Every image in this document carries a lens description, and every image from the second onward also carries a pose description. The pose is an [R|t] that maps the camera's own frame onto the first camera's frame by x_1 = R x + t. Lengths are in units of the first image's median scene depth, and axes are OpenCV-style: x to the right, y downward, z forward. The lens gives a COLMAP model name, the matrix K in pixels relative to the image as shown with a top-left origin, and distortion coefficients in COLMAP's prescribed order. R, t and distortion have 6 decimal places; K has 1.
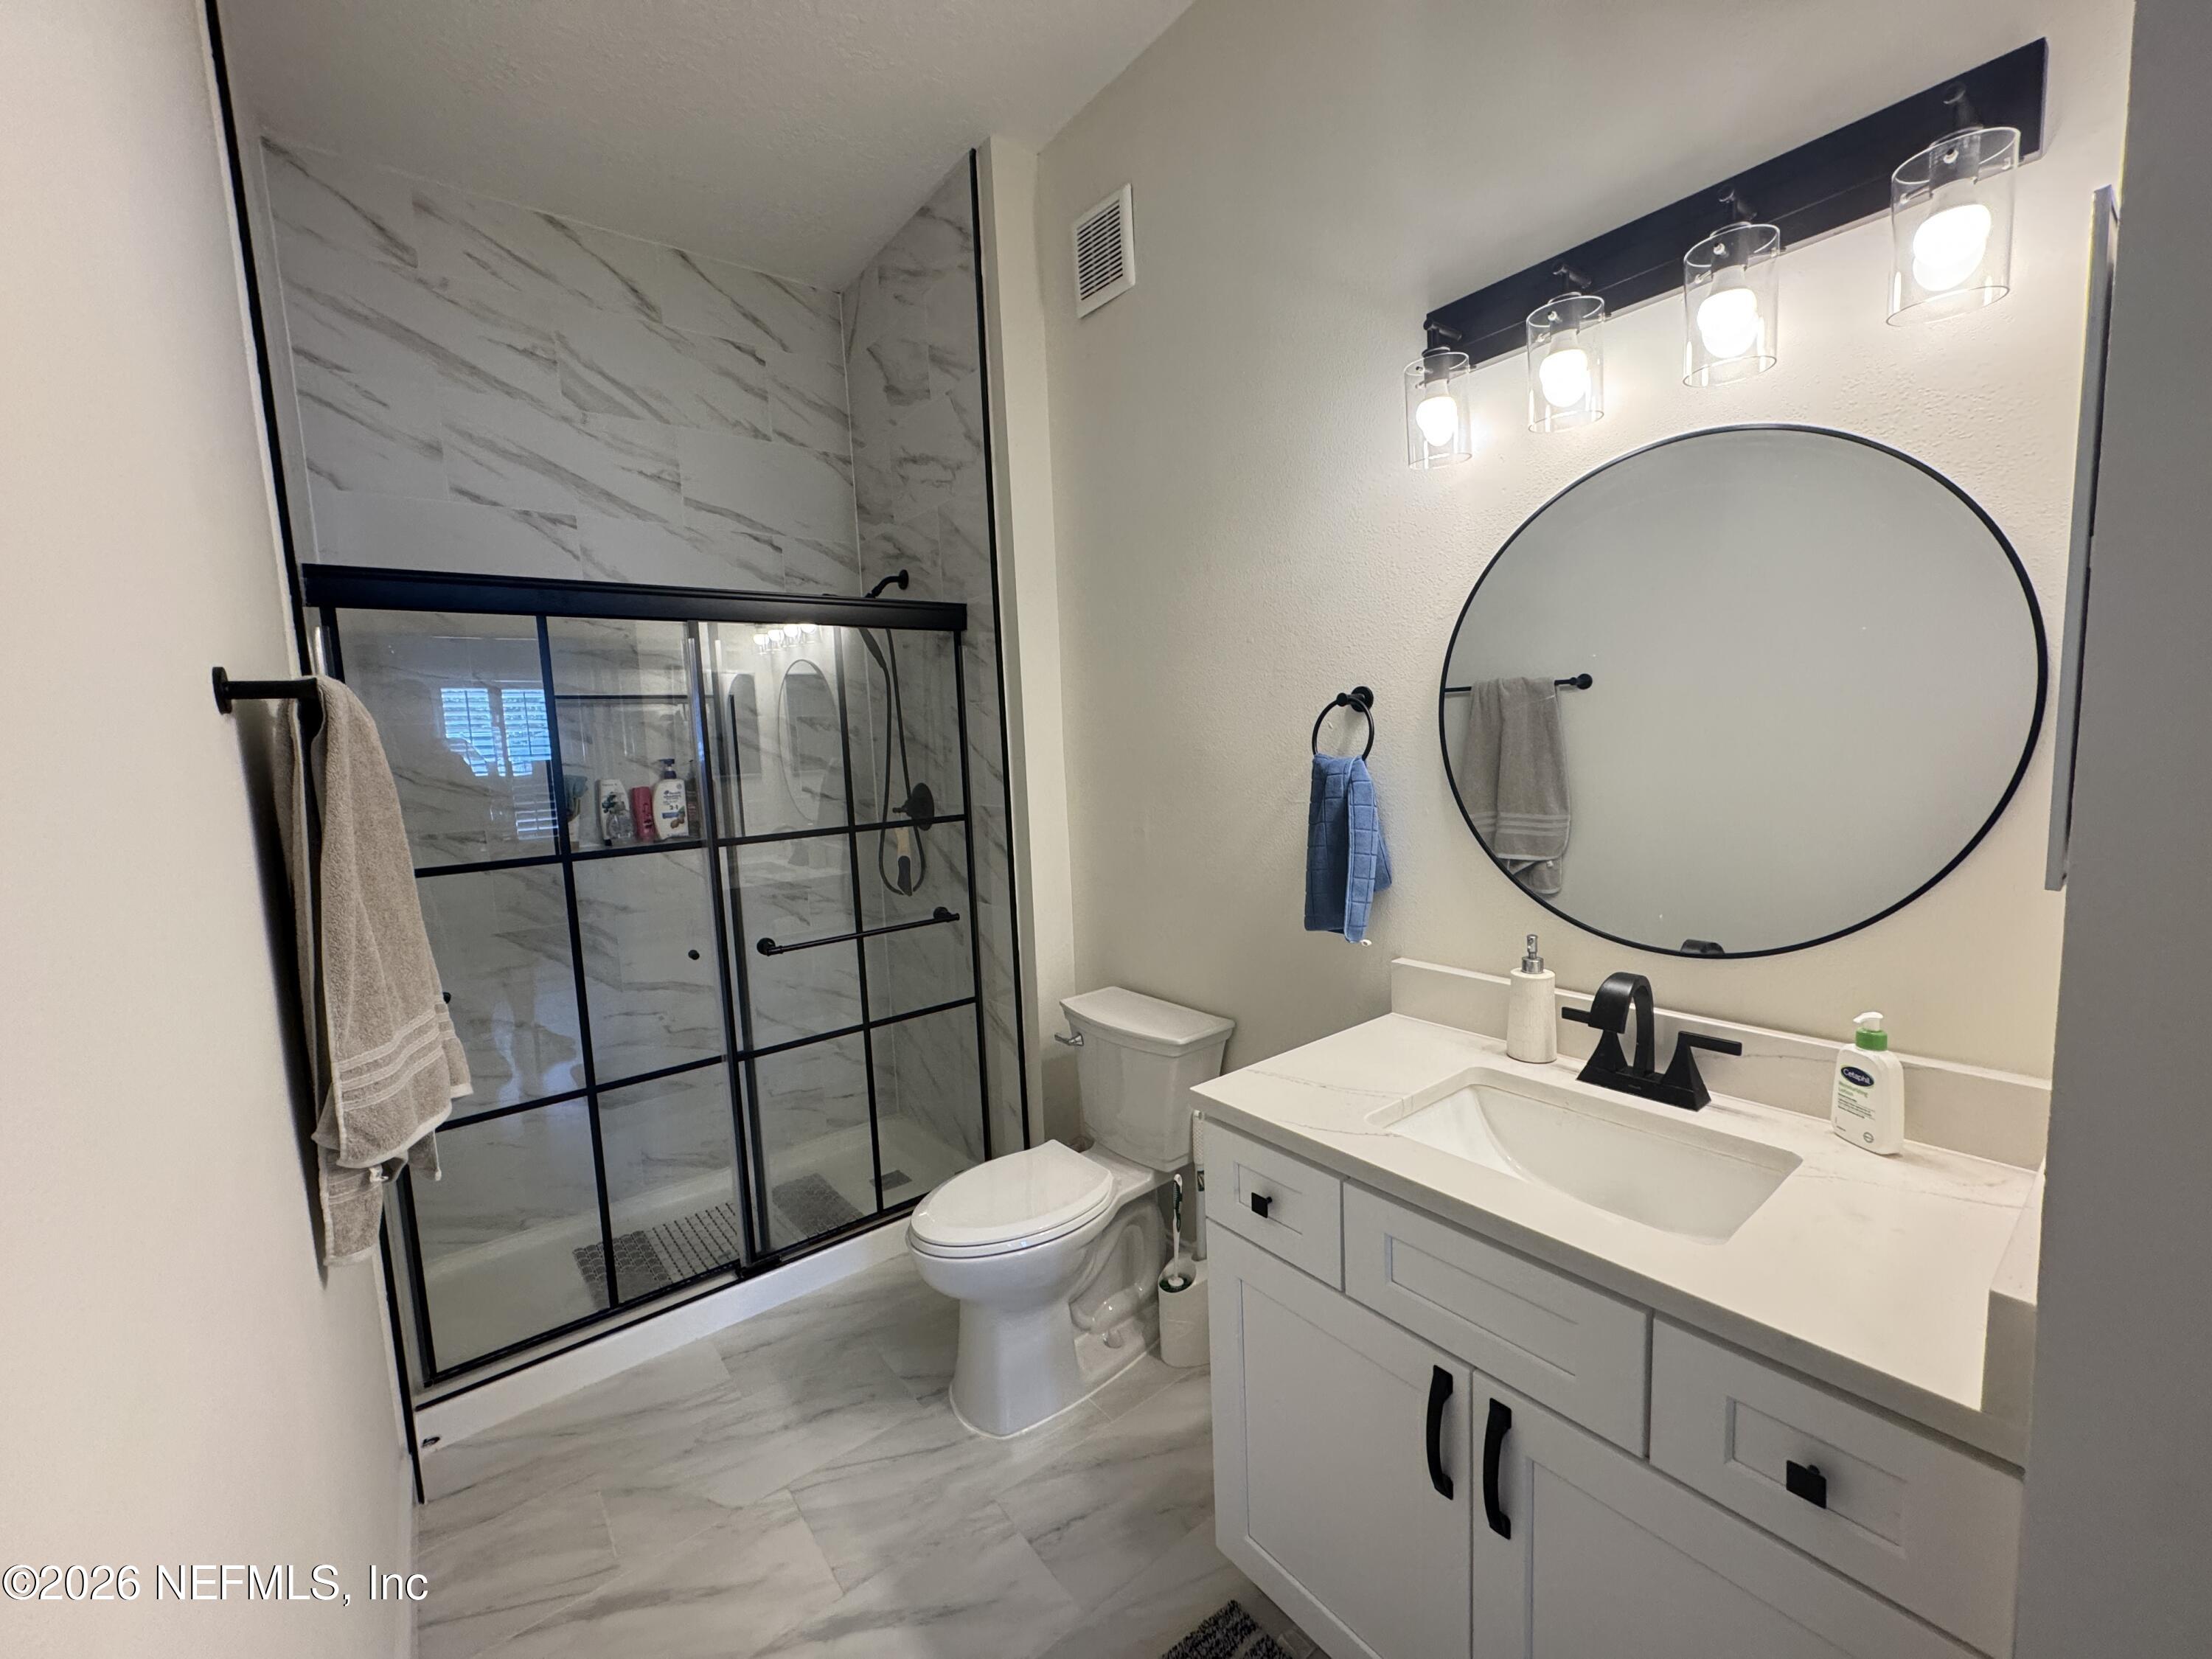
lens RADIAL K [[881.7, 0, 1102.0], [0, 881.7, 827.5], [0, 0, 1]] dist [-0.003702, -0.000121]
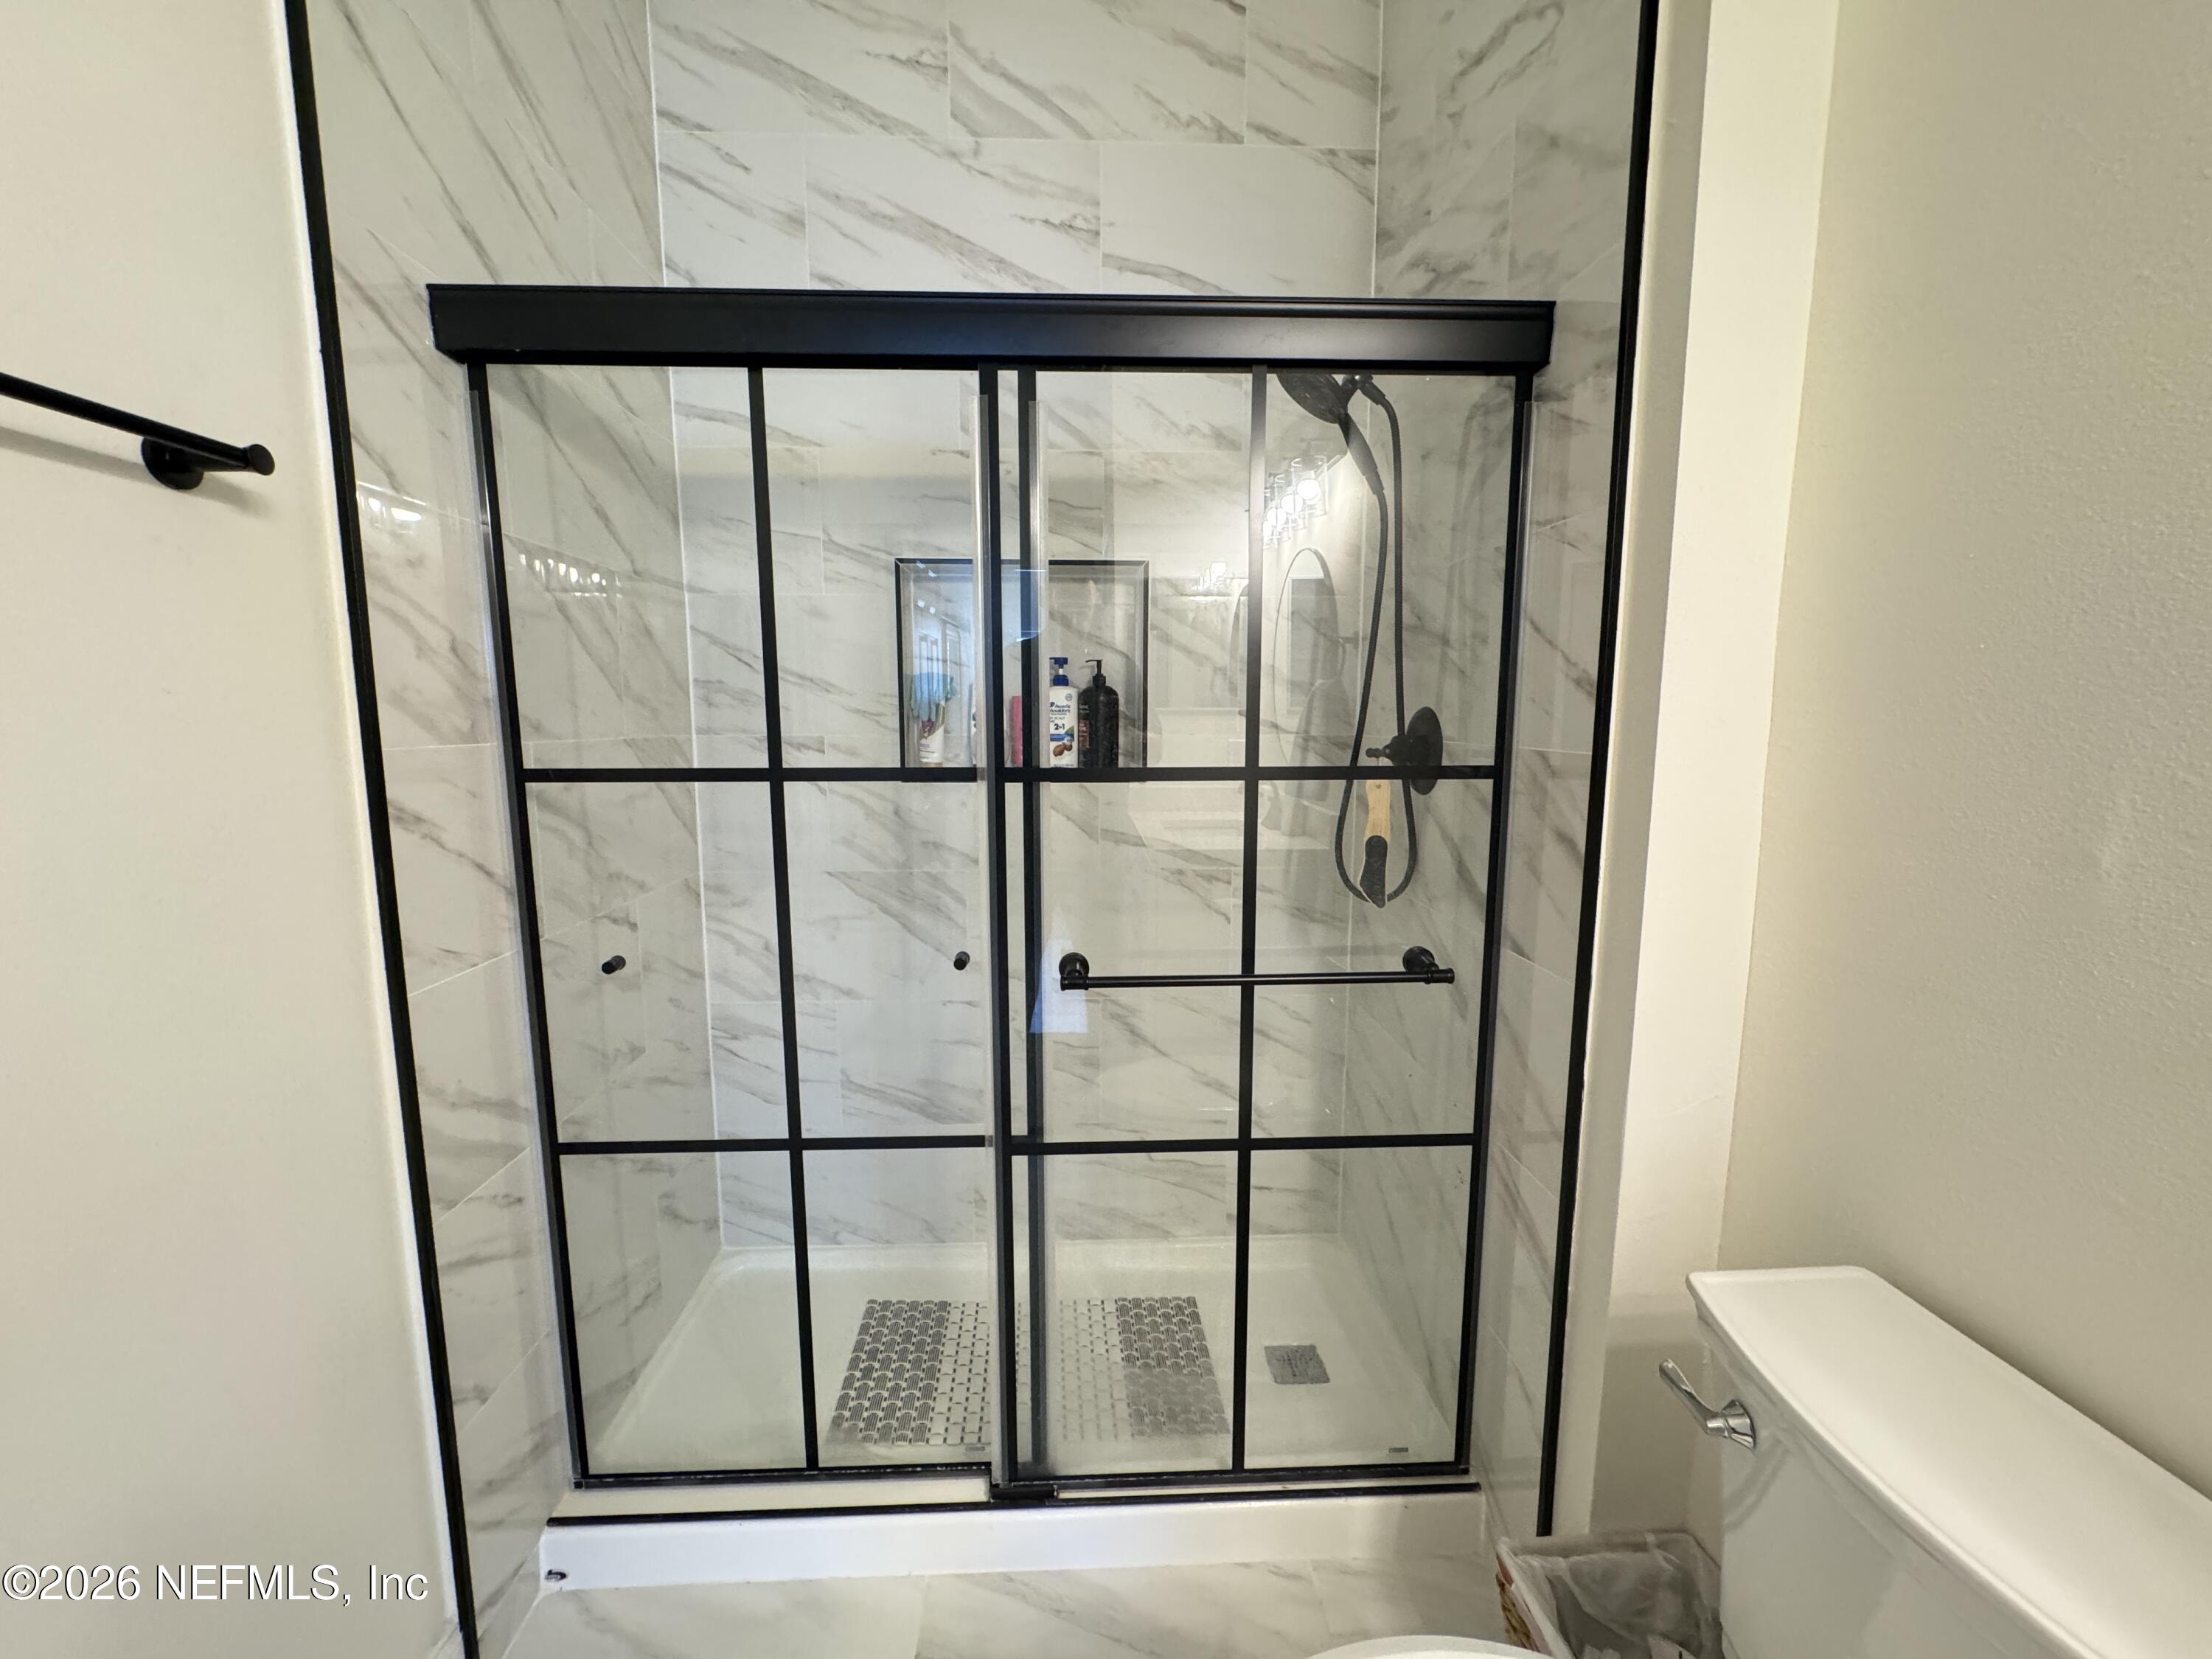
lens RADIAL K [[881.7, 0, 1102.0], [0, 881.7, 827.5], [0, 0, 1]] dist [-0.003702, -0.000121]
pose [[0.812113, 0.118315, -0.571378, -0.052981], [-0.094343, 0.992967, 0.071522, 0.004365], [0.575822, -0.004178, 0.817564, 0.497635]]
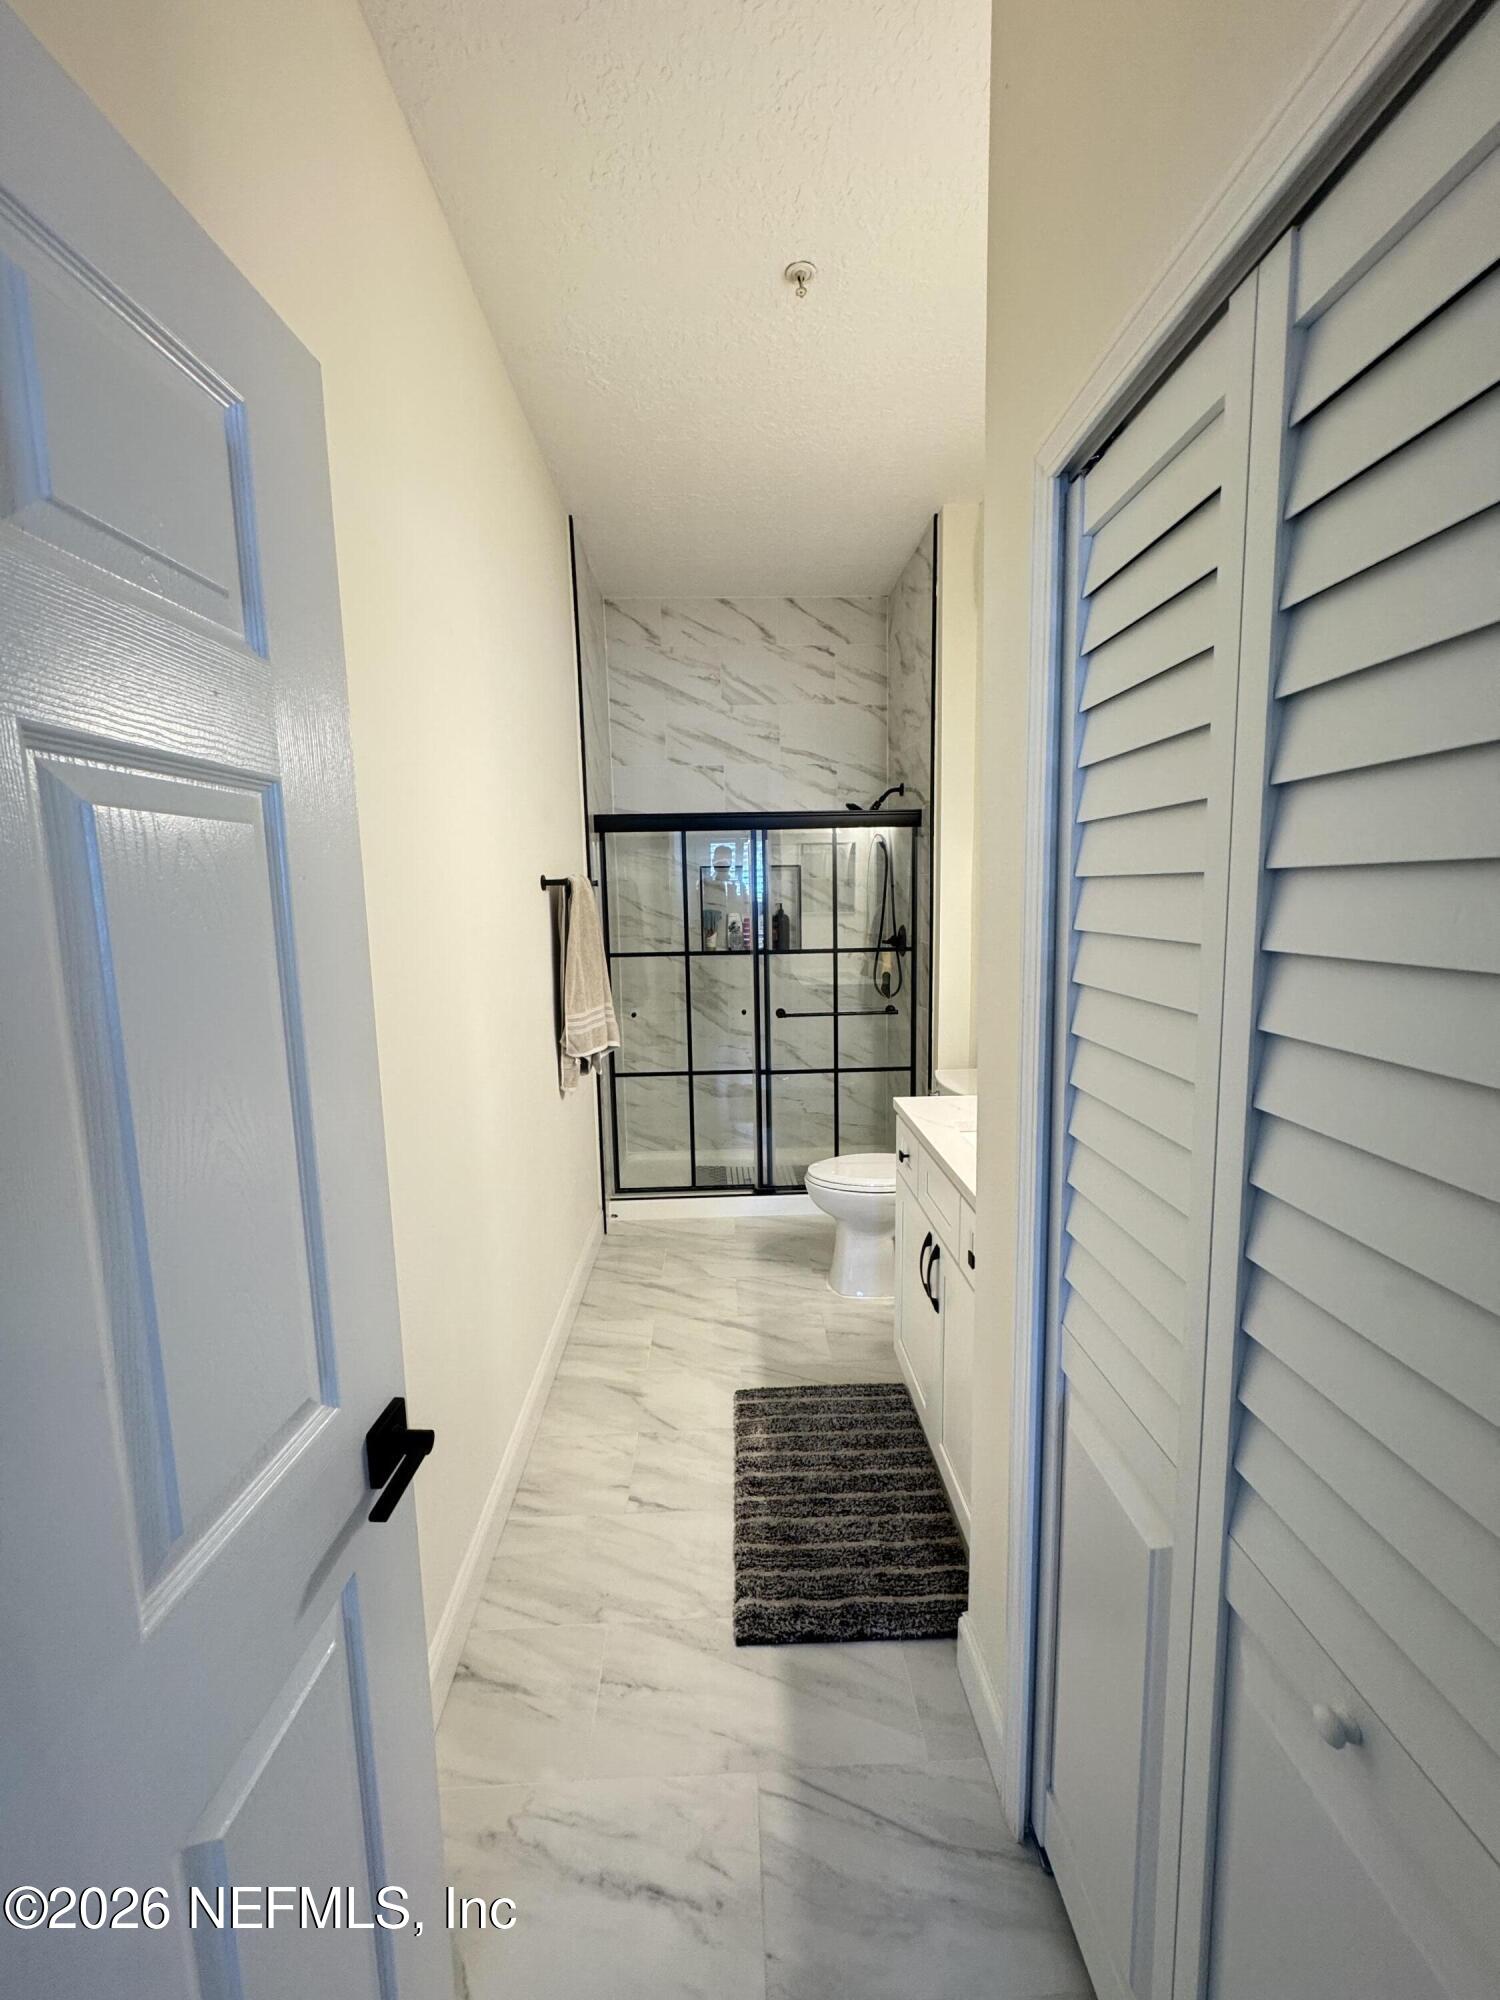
lens RADIAL K [[797.2, 0, 749.6], [0, 797.2, 989.6], [0, 0, 1]] dist [-0.003702, -0.000121]
pose [[0.809772, 0.100843, -0.578014, 0.435286], [-0.077056, 0.994865, 0.065617, -0.010406], [0.581663, -0.008595, 0.813384, -0.297833]]
